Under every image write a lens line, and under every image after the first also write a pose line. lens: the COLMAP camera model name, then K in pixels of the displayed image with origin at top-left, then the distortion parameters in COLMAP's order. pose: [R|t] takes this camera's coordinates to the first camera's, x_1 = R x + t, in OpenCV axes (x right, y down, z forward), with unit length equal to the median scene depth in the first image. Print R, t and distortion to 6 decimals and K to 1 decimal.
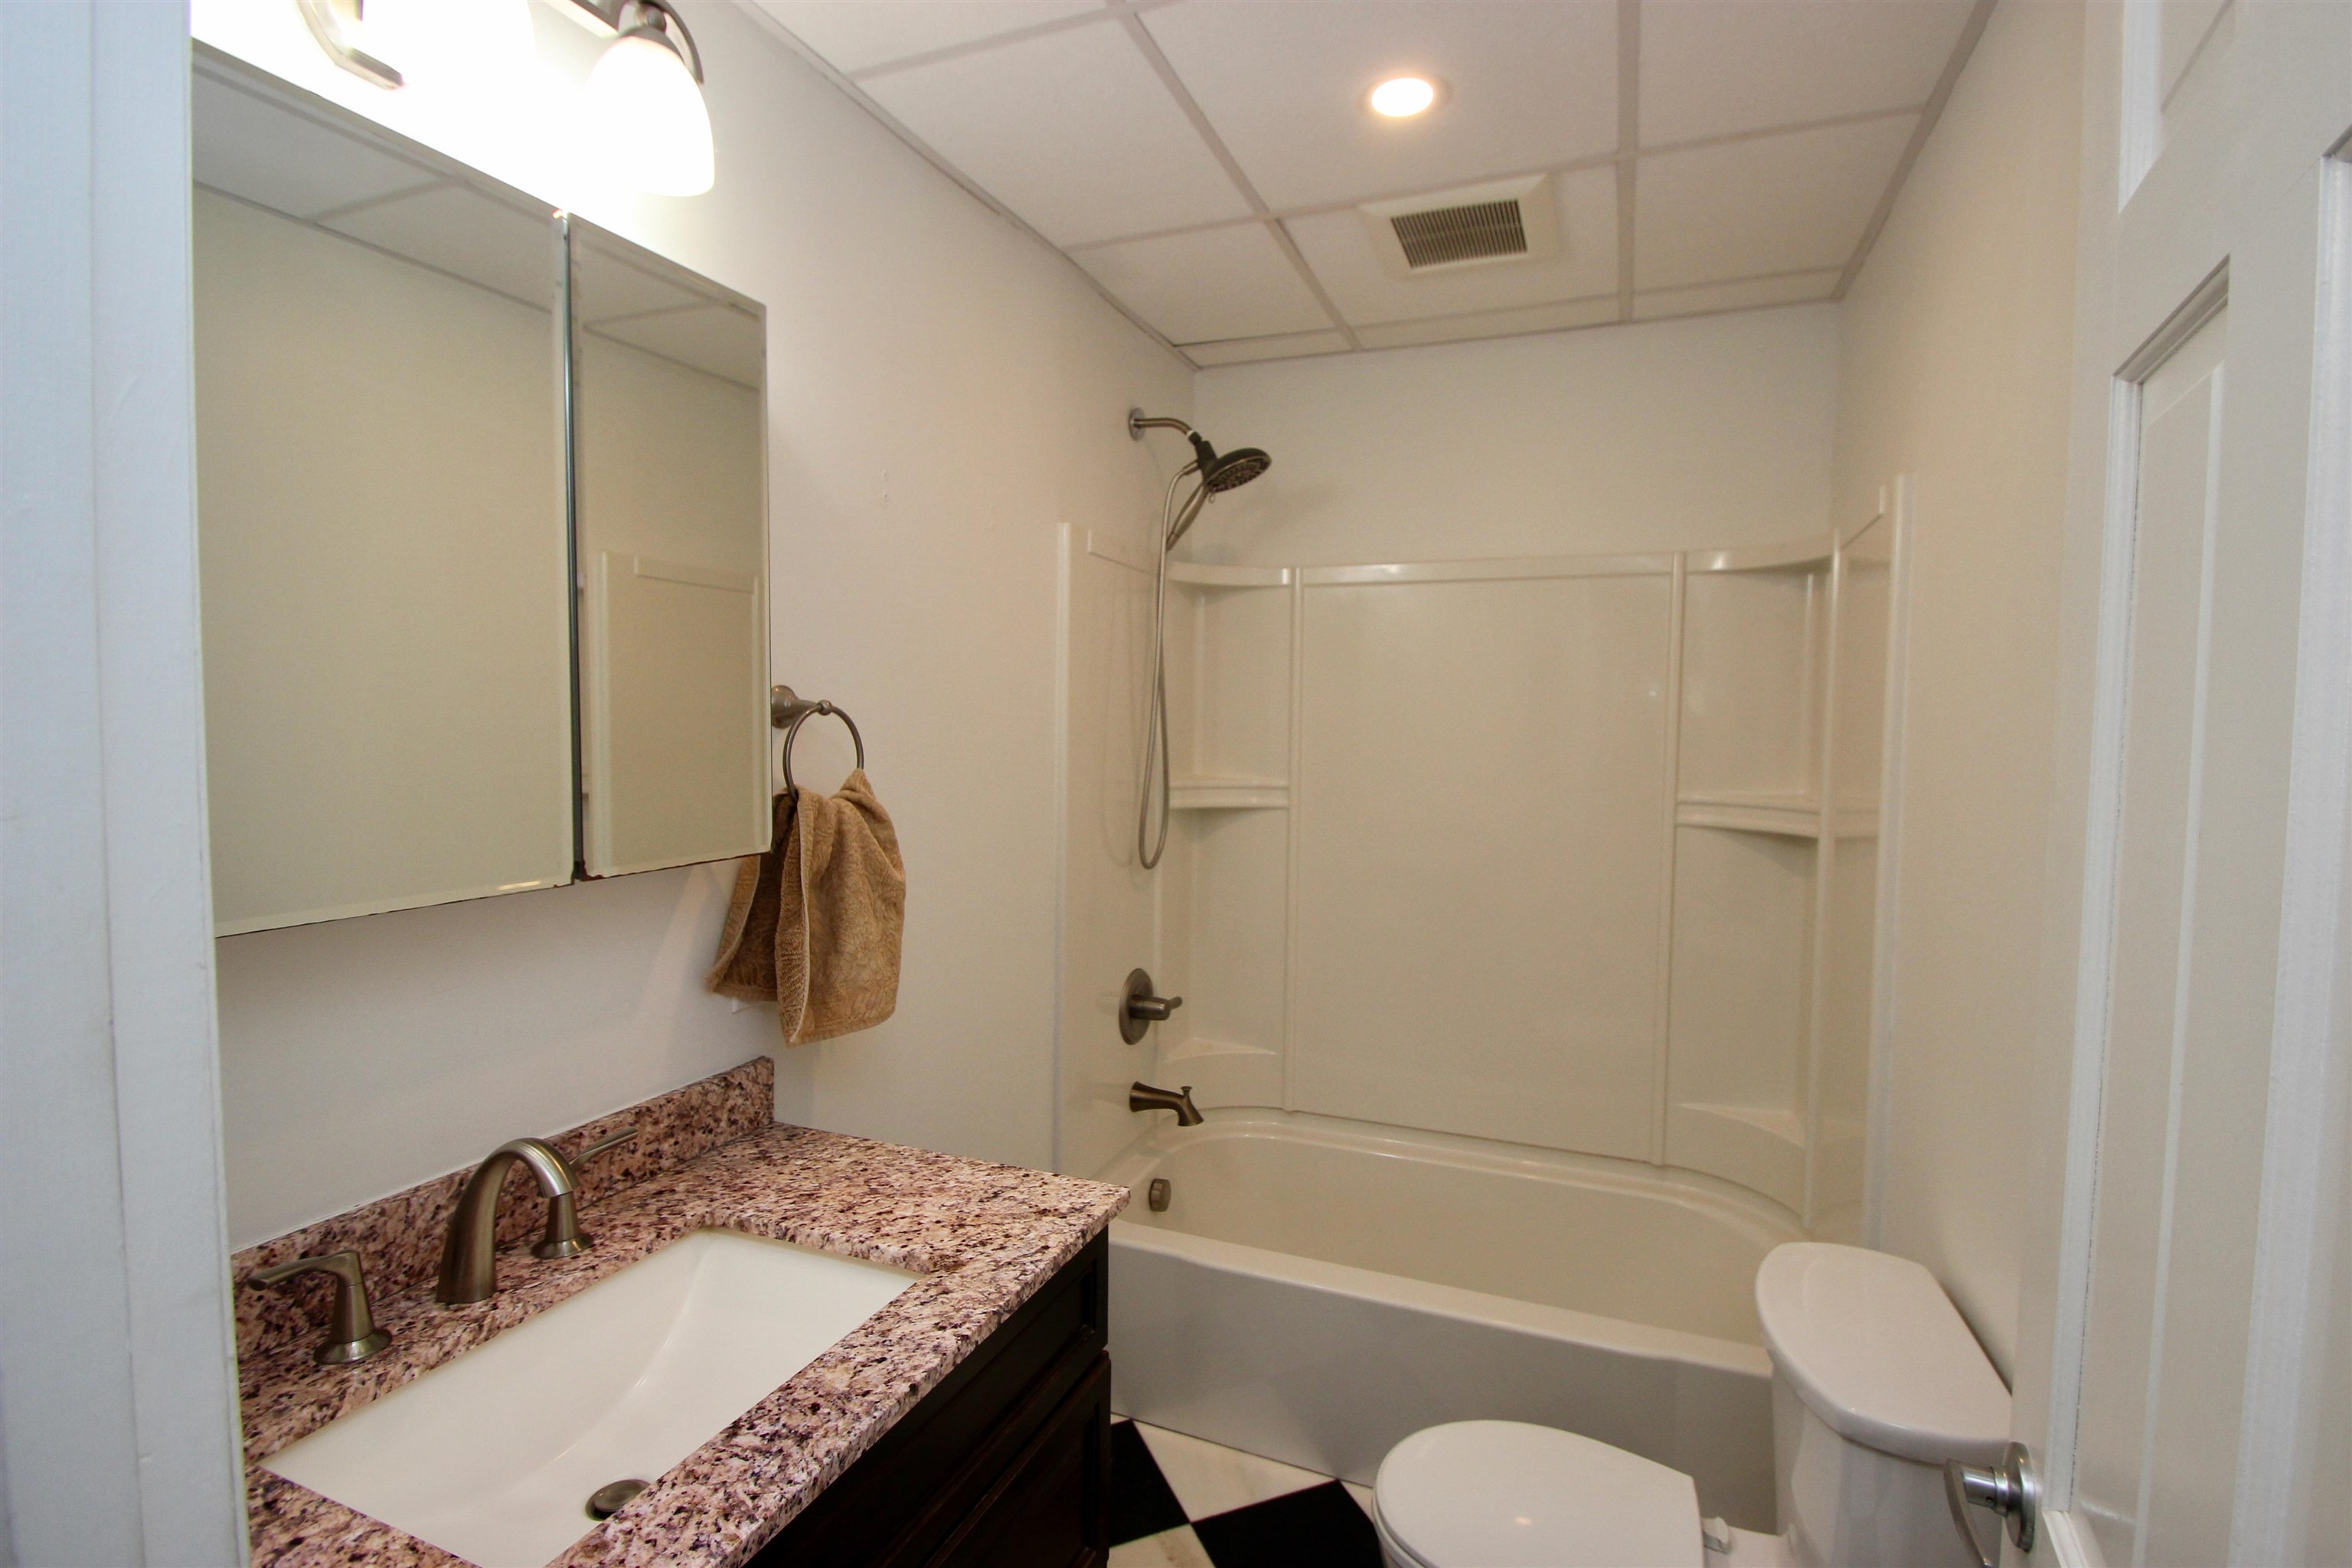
lens RADIAL K [[1116.0, 0, 1130.7], [0, 1116.0, 773.3], [0, 0, 1]] dist [0.008526, -0.016865]
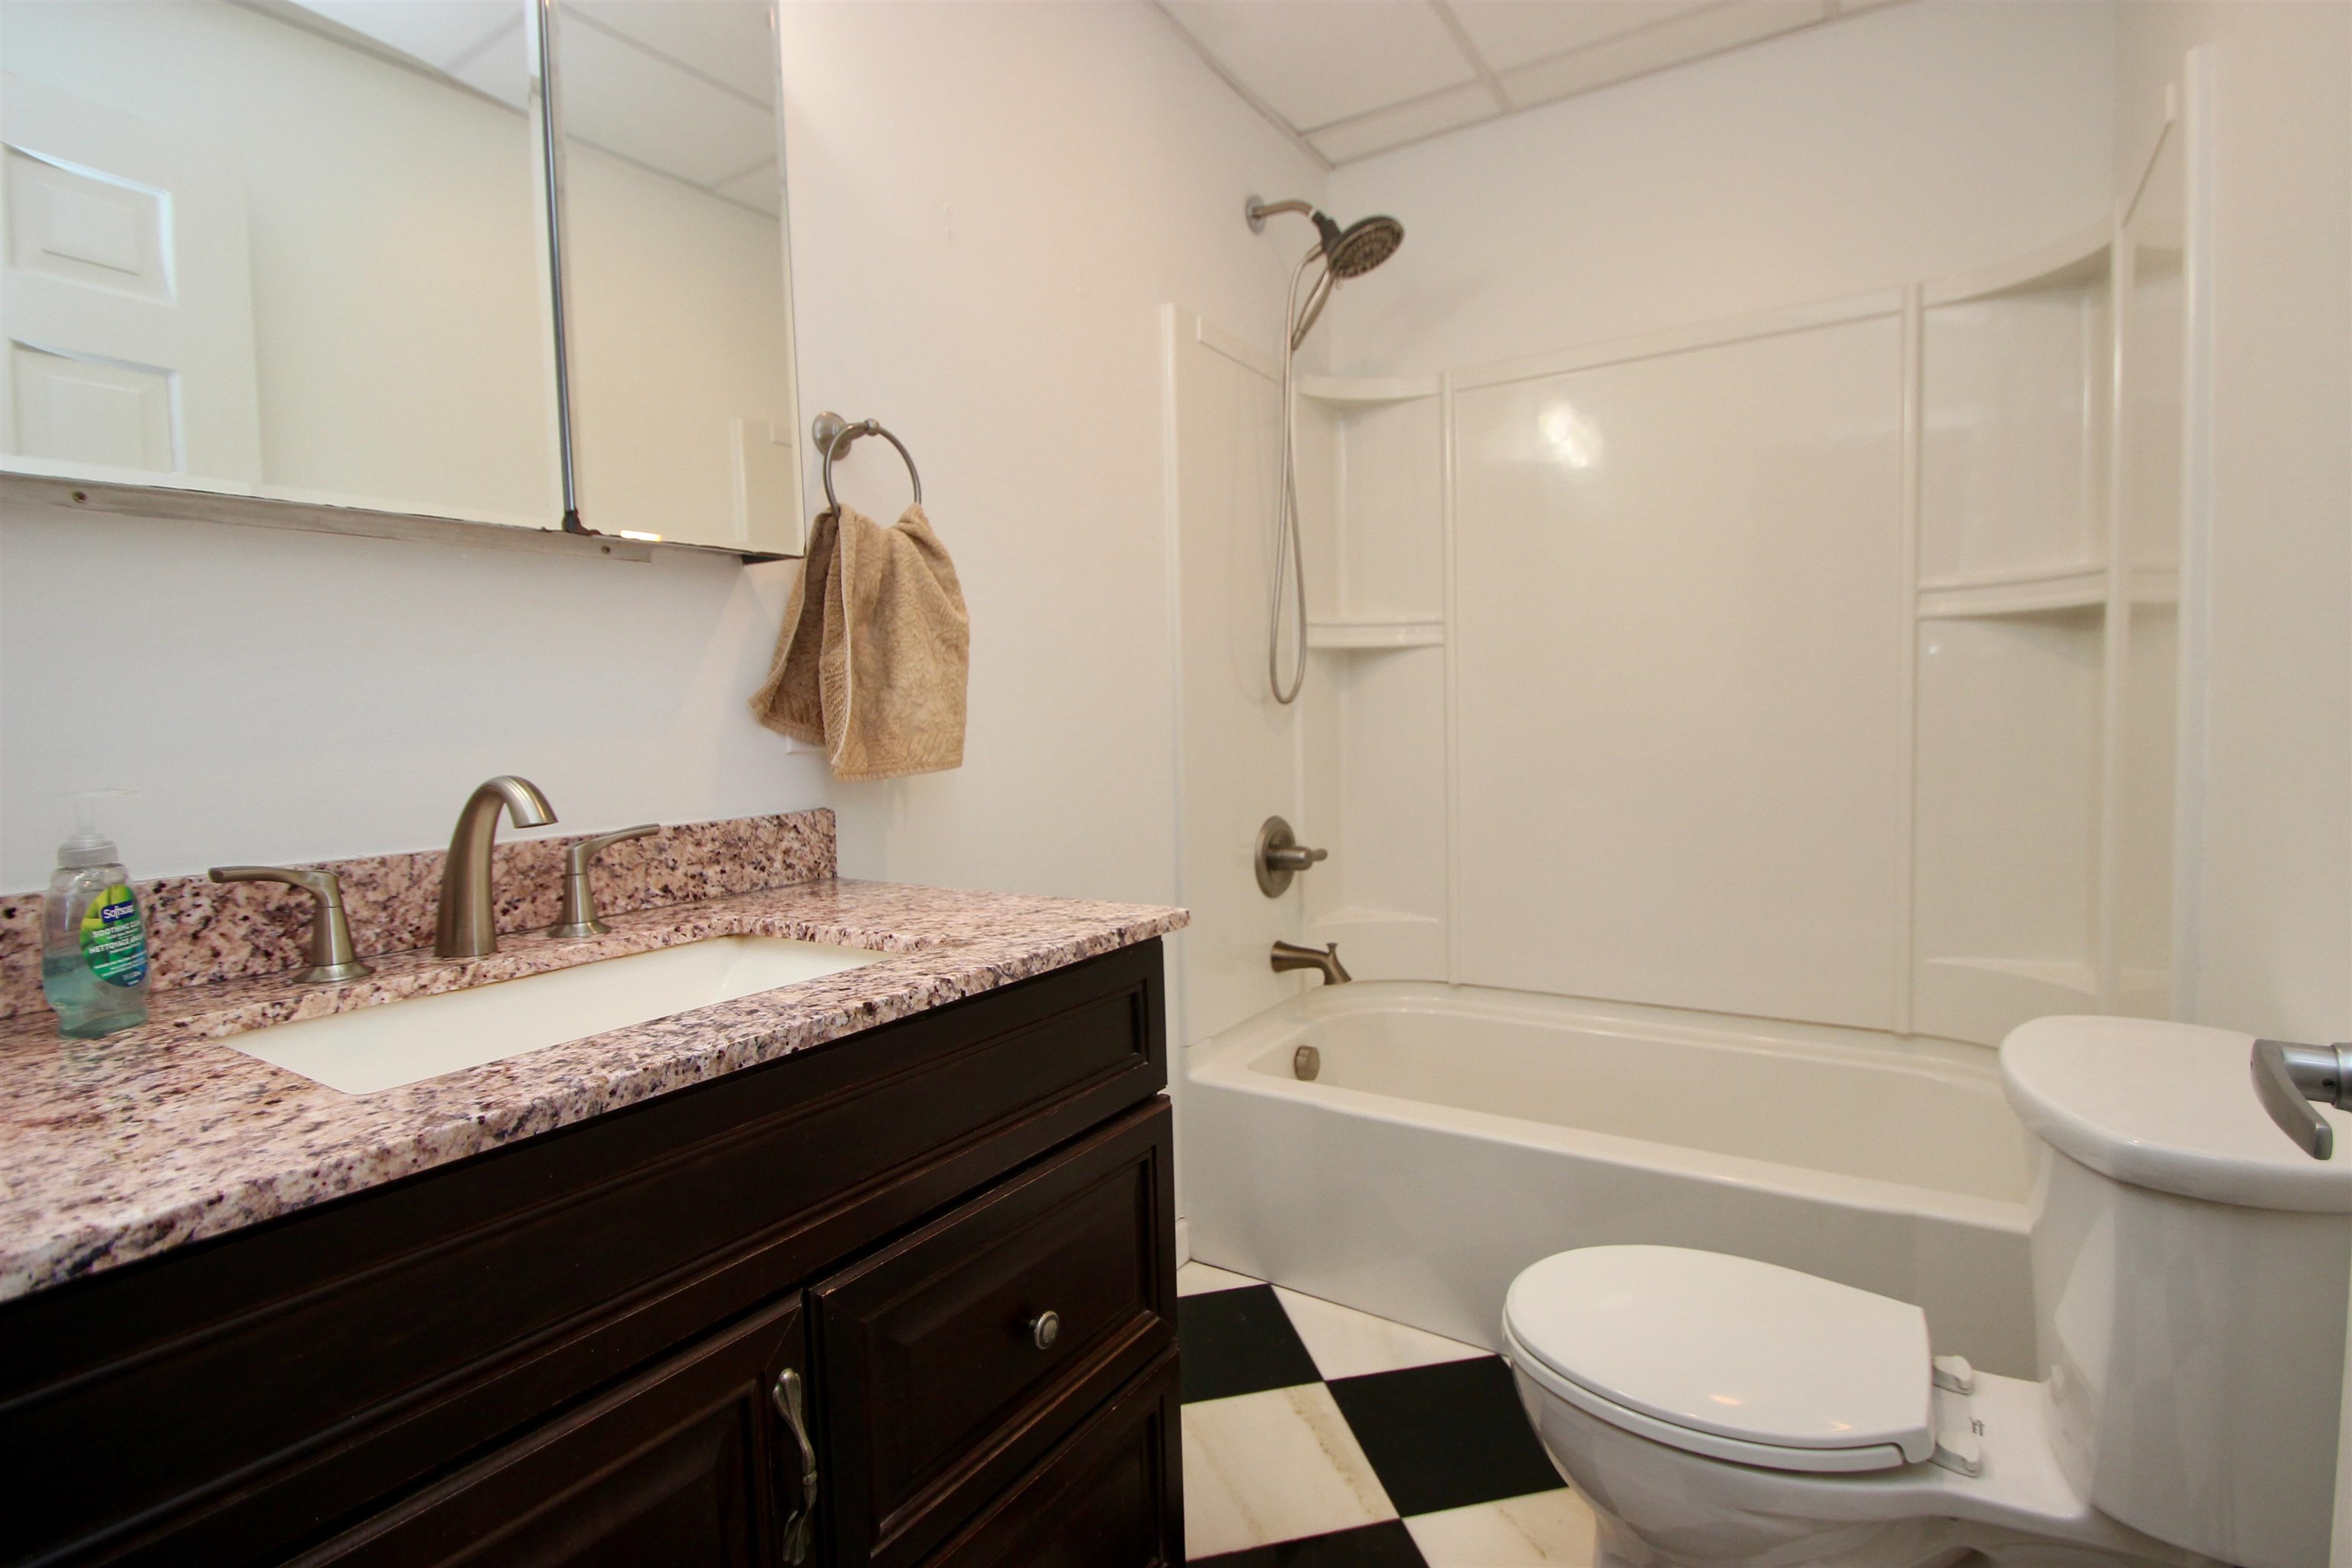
lens RADIAL K [[1116.0, 0, 1119.0], [0, 1116.0, 766.5], [0, 0, 1]] dist [0.008526, -0.016865]
pose [[0.981625, -0.022524, -0.189486, 0.074213], [0.024641, 0.999657, 0.008823, 0.164477], [0.189223, -0.013330, 0.981844, 0.087468]]
